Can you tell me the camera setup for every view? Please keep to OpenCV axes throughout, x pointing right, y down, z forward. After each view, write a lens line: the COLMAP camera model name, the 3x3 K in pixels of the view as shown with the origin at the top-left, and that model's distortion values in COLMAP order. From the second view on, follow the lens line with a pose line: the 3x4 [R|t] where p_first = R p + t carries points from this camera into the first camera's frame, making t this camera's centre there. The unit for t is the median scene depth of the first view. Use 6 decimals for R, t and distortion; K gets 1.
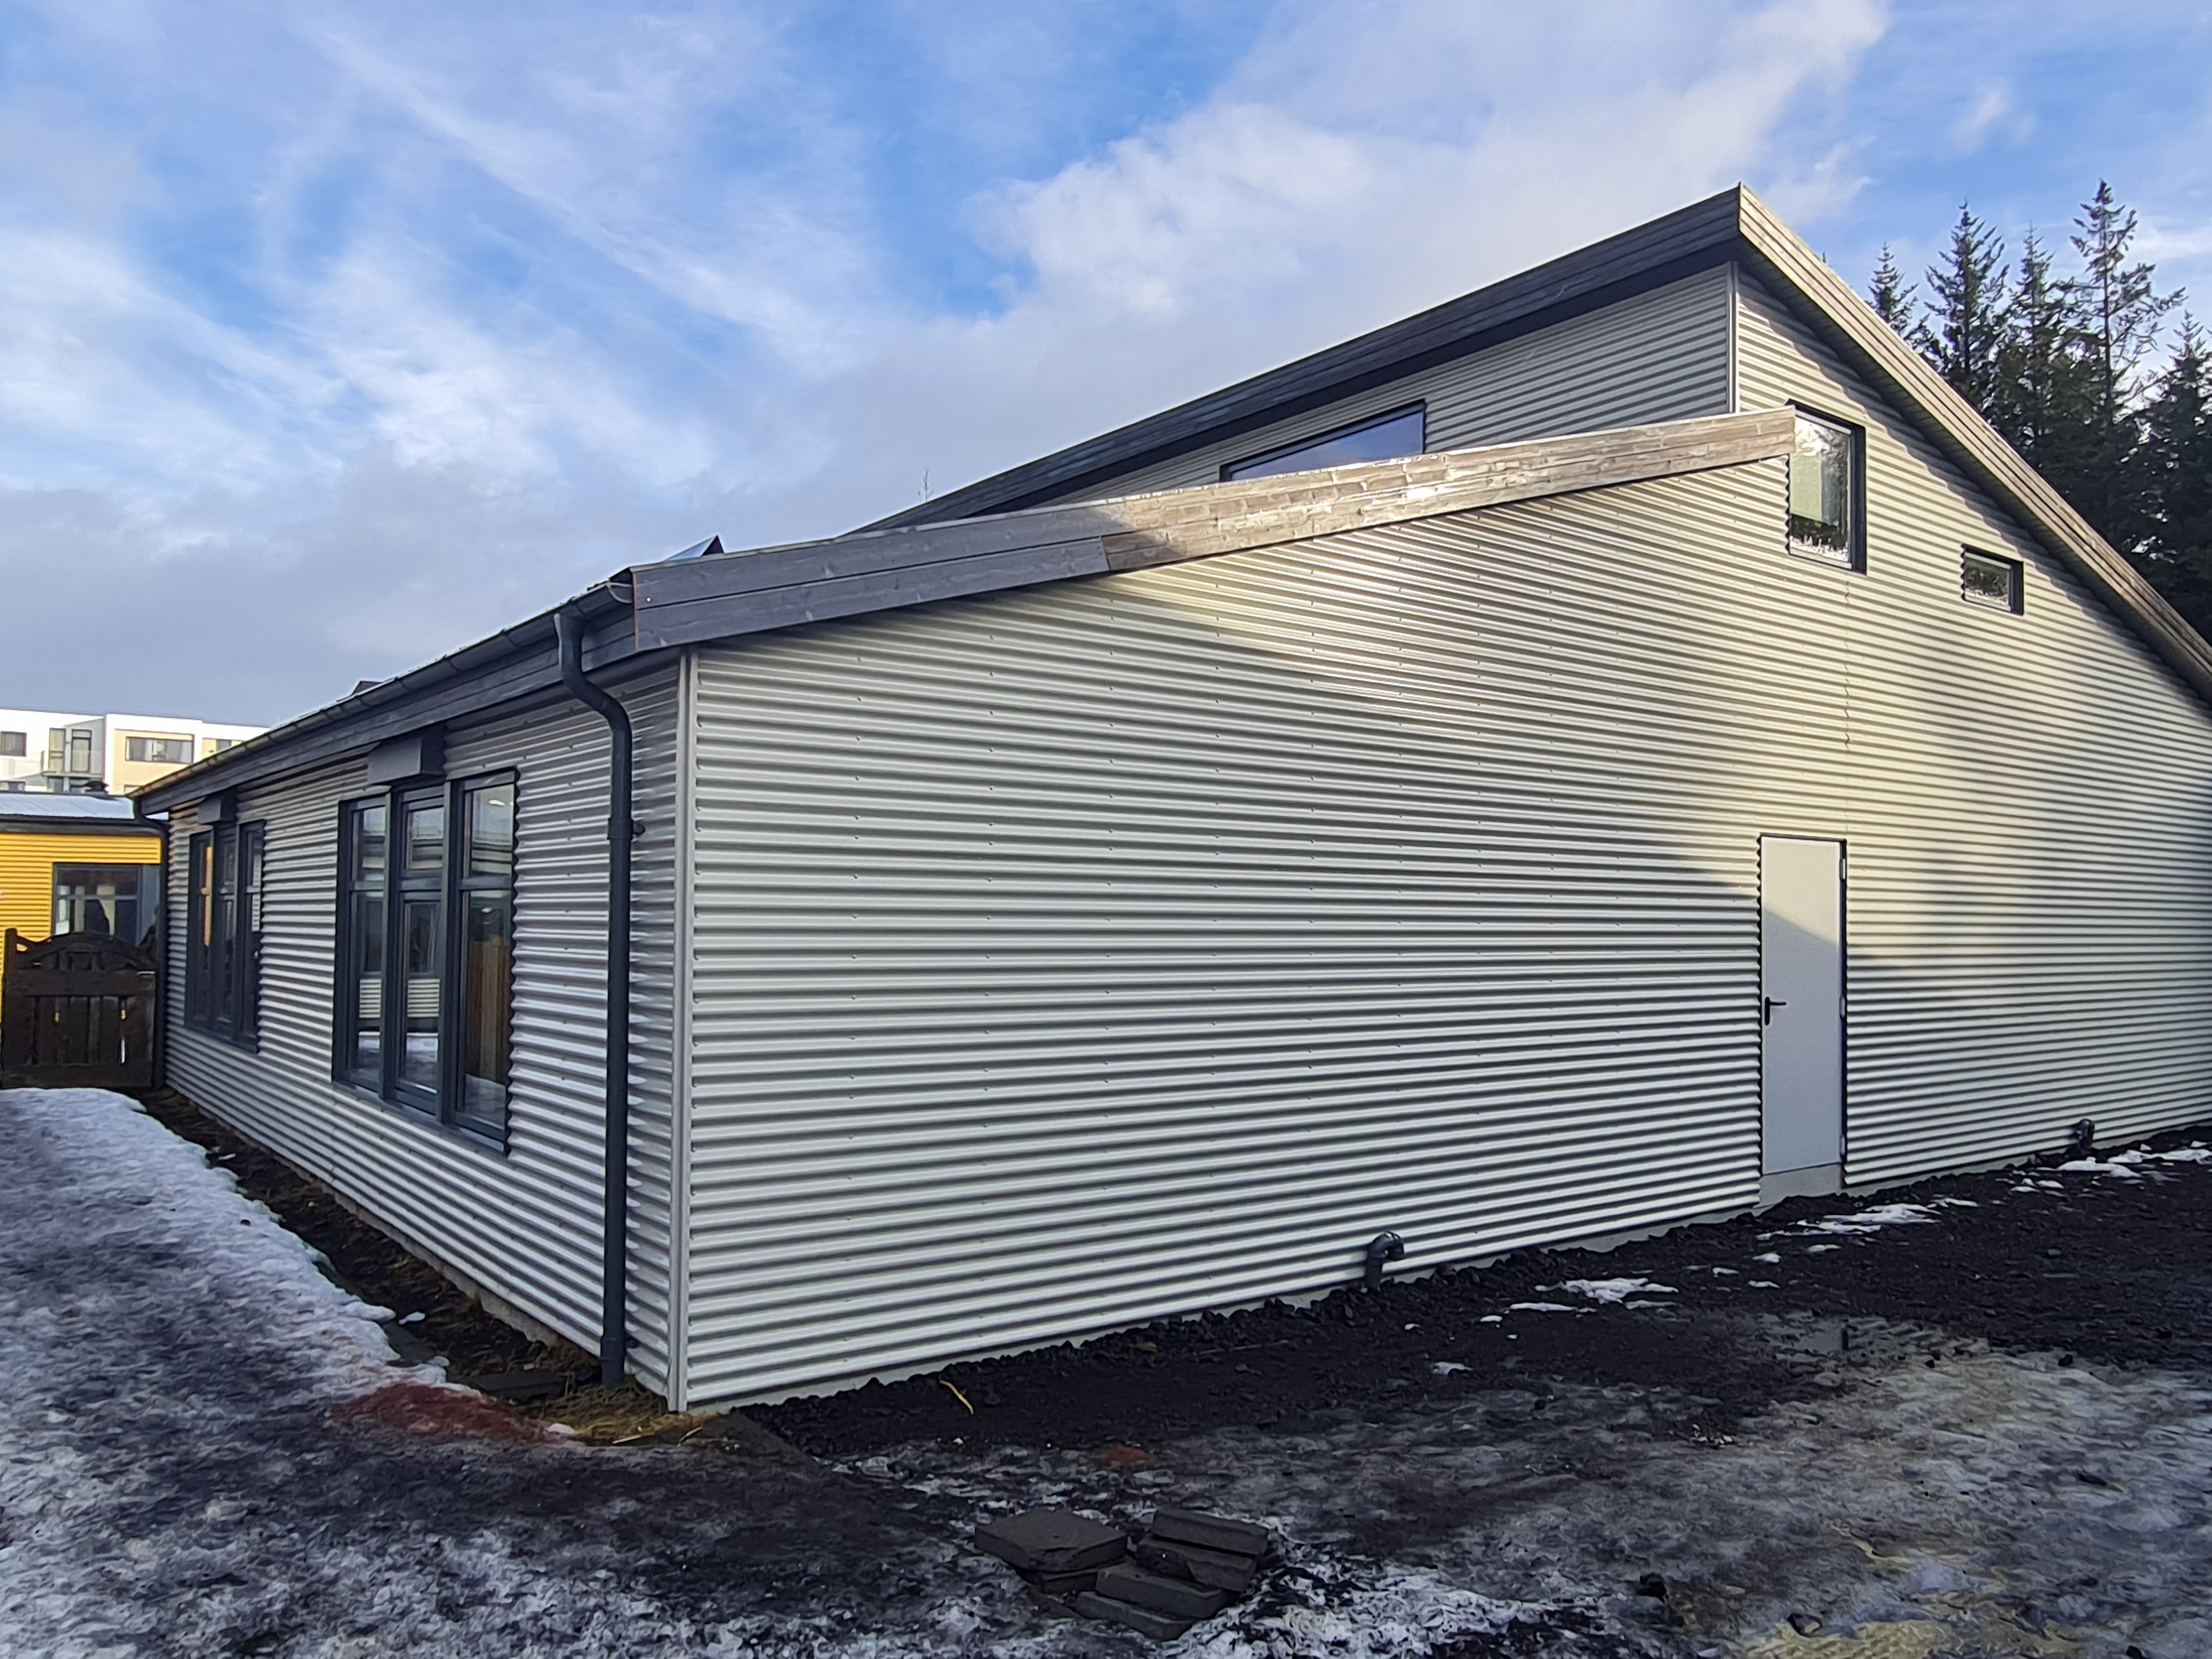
lens RADIAL K [[1612.4, 0, 1110.4], [0, 1612.4, 849.7], [0, 0, 1]] dist [-0.009189, 0.012703]
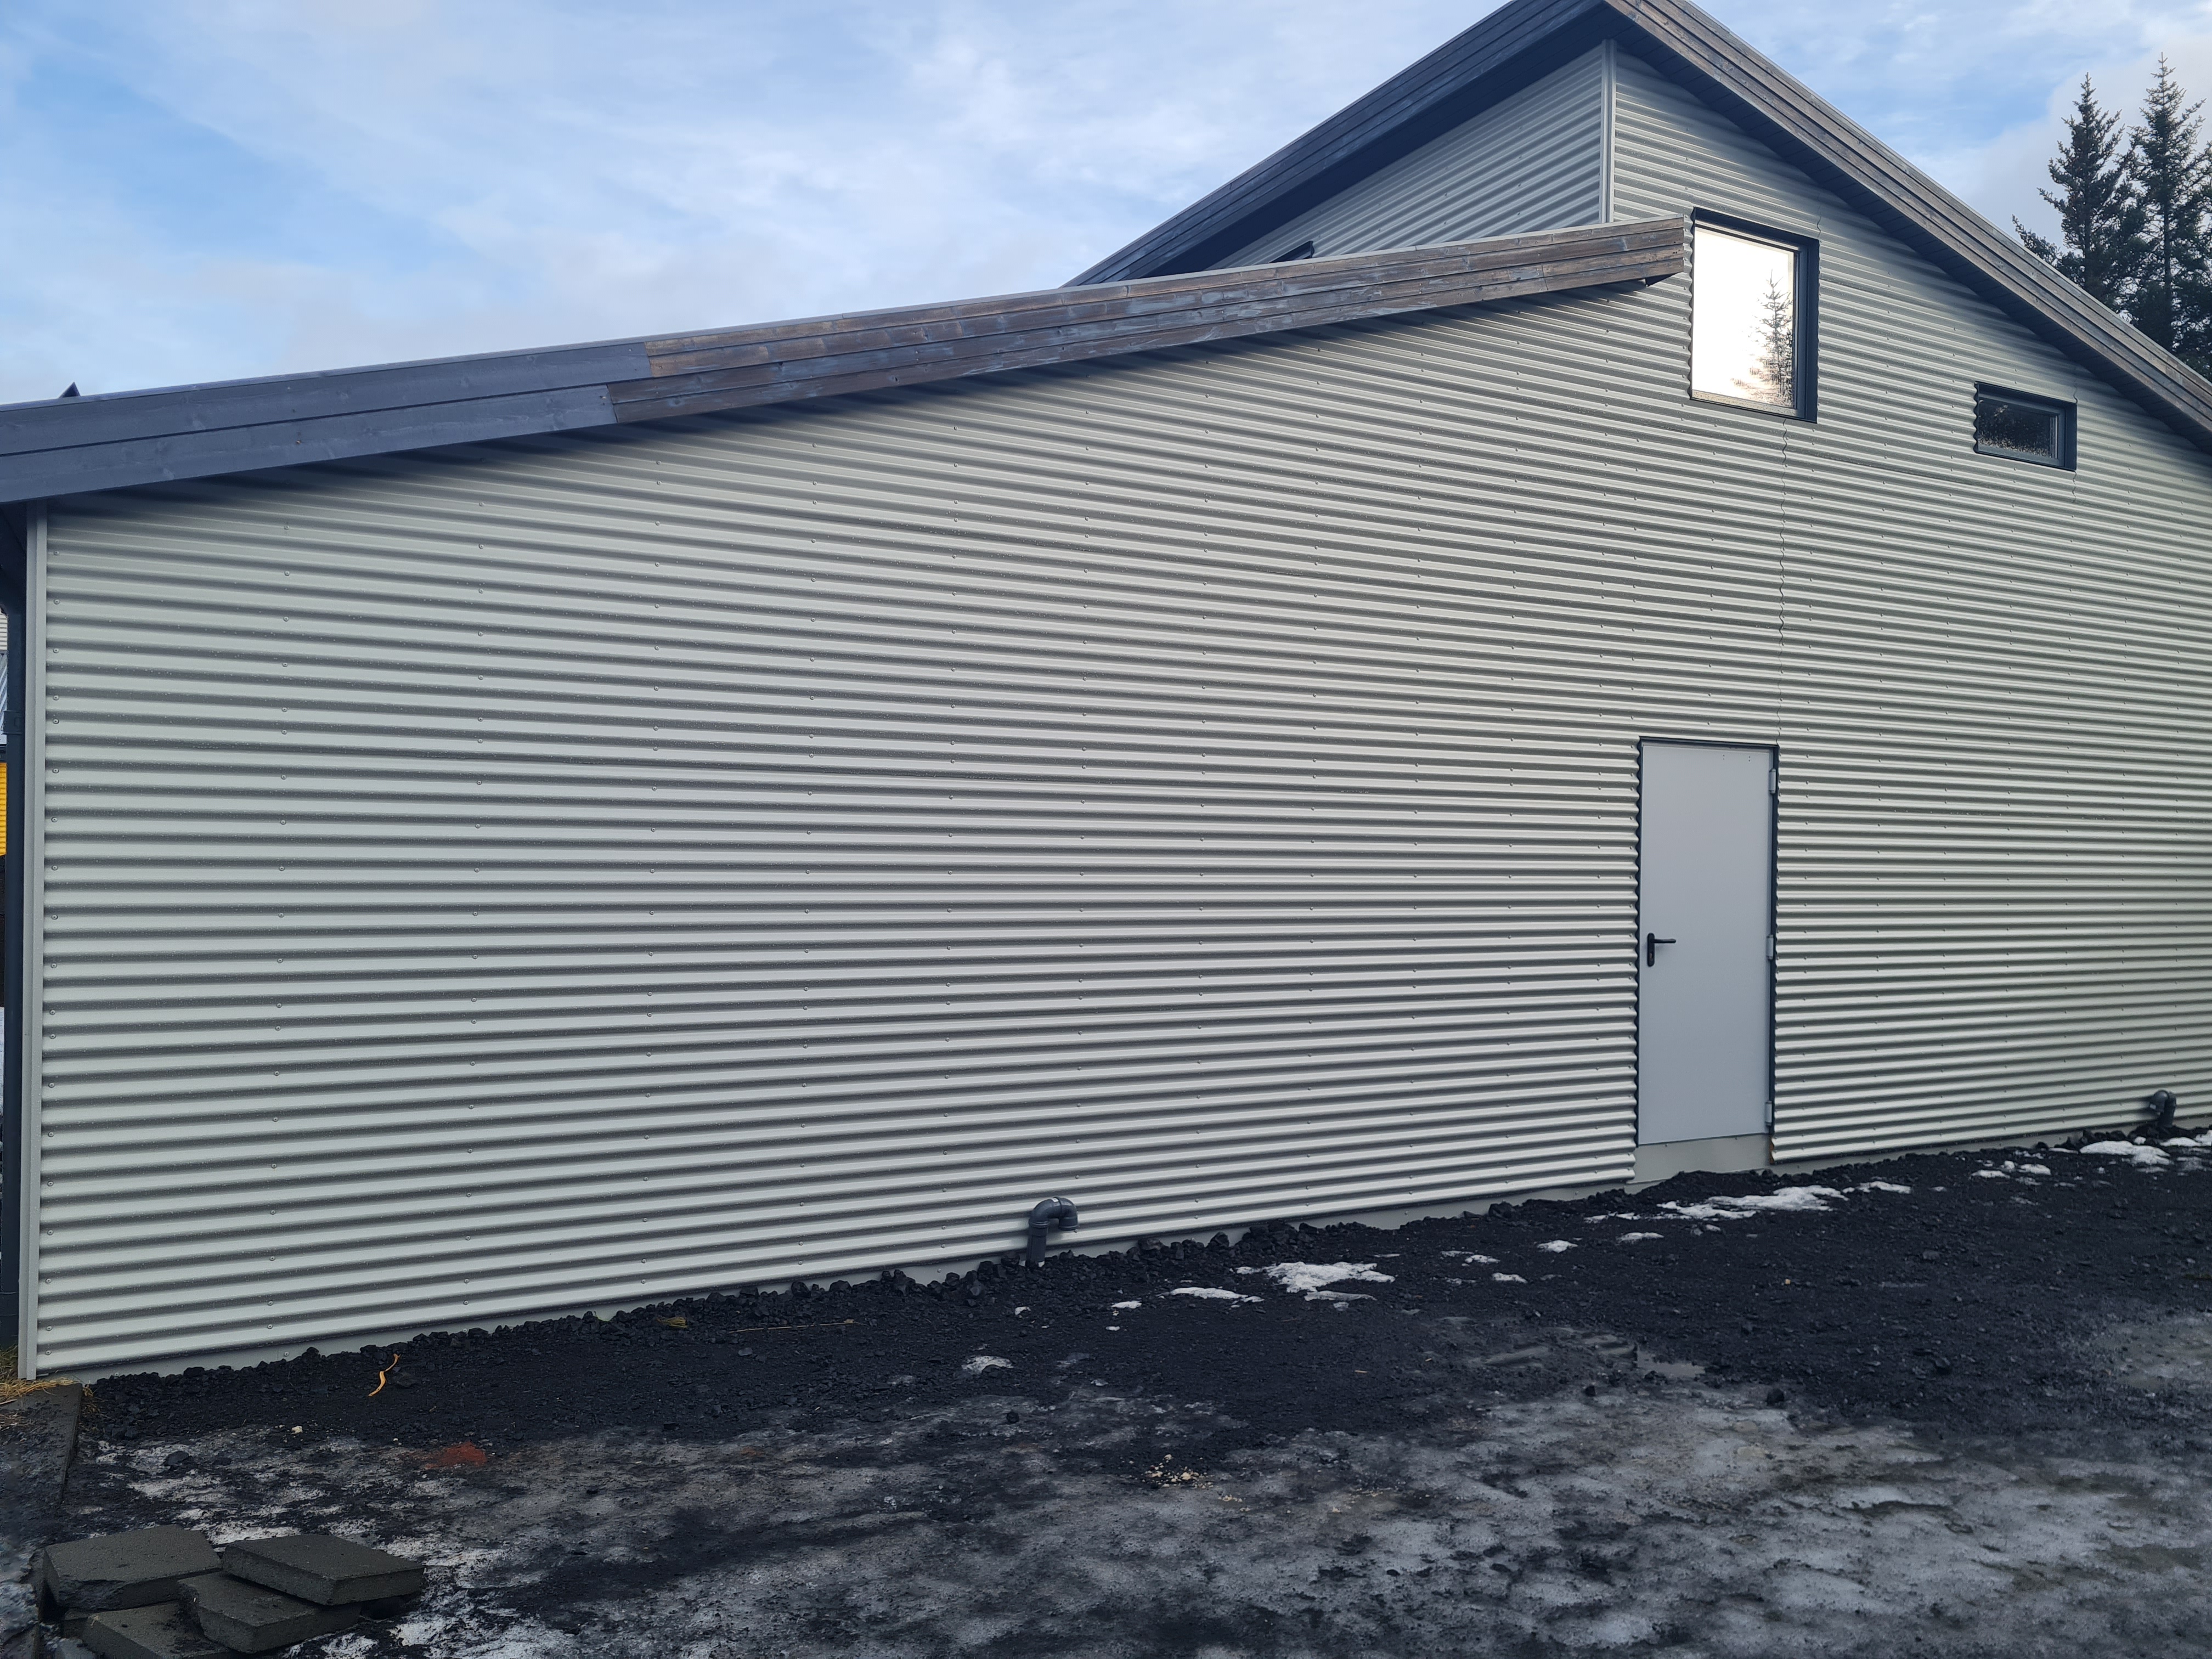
lens RADIAL K [[1660.7, 0, 1108.8], [0, 1660.7, 824.2], [0, 0, 1]] dist [0.044612, -0.019966]
pose [[0.988559, 0.001341, -0.150831, 0.364842], [0.002481, 0.999681, 0.025146, 0.017232], [0.150816, -0.025233, 0.988240, 0.143446]]
